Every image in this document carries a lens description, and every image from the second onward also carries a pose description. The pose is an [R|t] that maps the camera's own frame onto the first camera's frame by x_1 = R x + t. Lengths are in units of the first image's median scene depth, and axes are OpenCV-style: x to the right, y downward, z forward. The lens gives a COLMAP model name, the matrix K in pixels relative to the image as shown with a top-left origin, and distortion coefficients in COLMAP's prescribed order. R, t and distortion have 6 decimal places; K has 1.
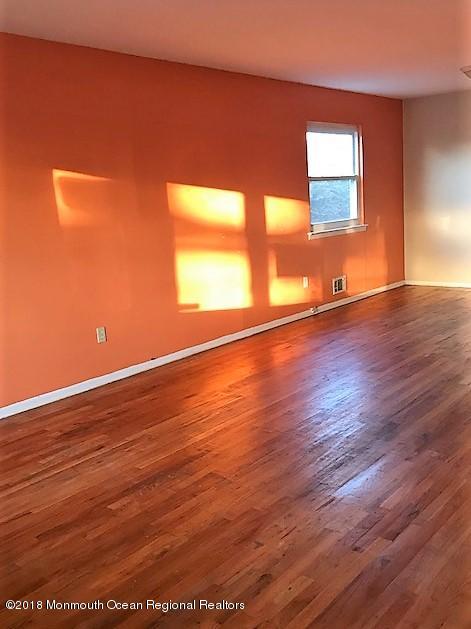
lens RADIAL K [[636.3, 0, 235.5], [0, 636.3, 314.5], [0, 0, 1]] dist [0.005557, 0.001516]
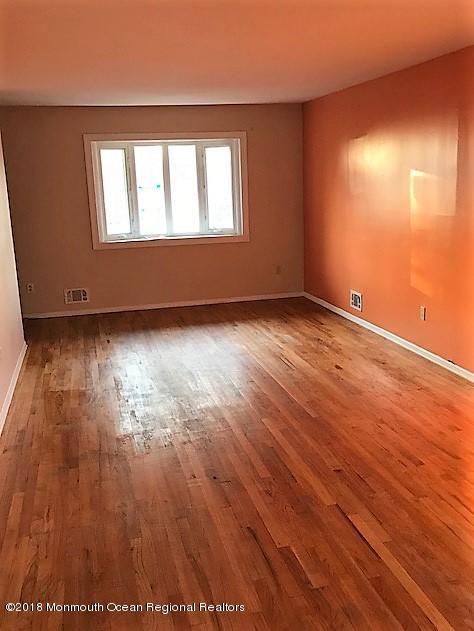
lens RADIAL K [[638.3, 0, 237.0], [0, 638.3, 315.5], [0, 0, 1]] dist [0.005557, 0.001516]
pose [[-0.590181, 0.253886, -0.766308, 0.954048], [-0.076635, 0.927350, 0.366263, -0.394778], [0.803625, 0.274888, -0.527848, 1.465537]]
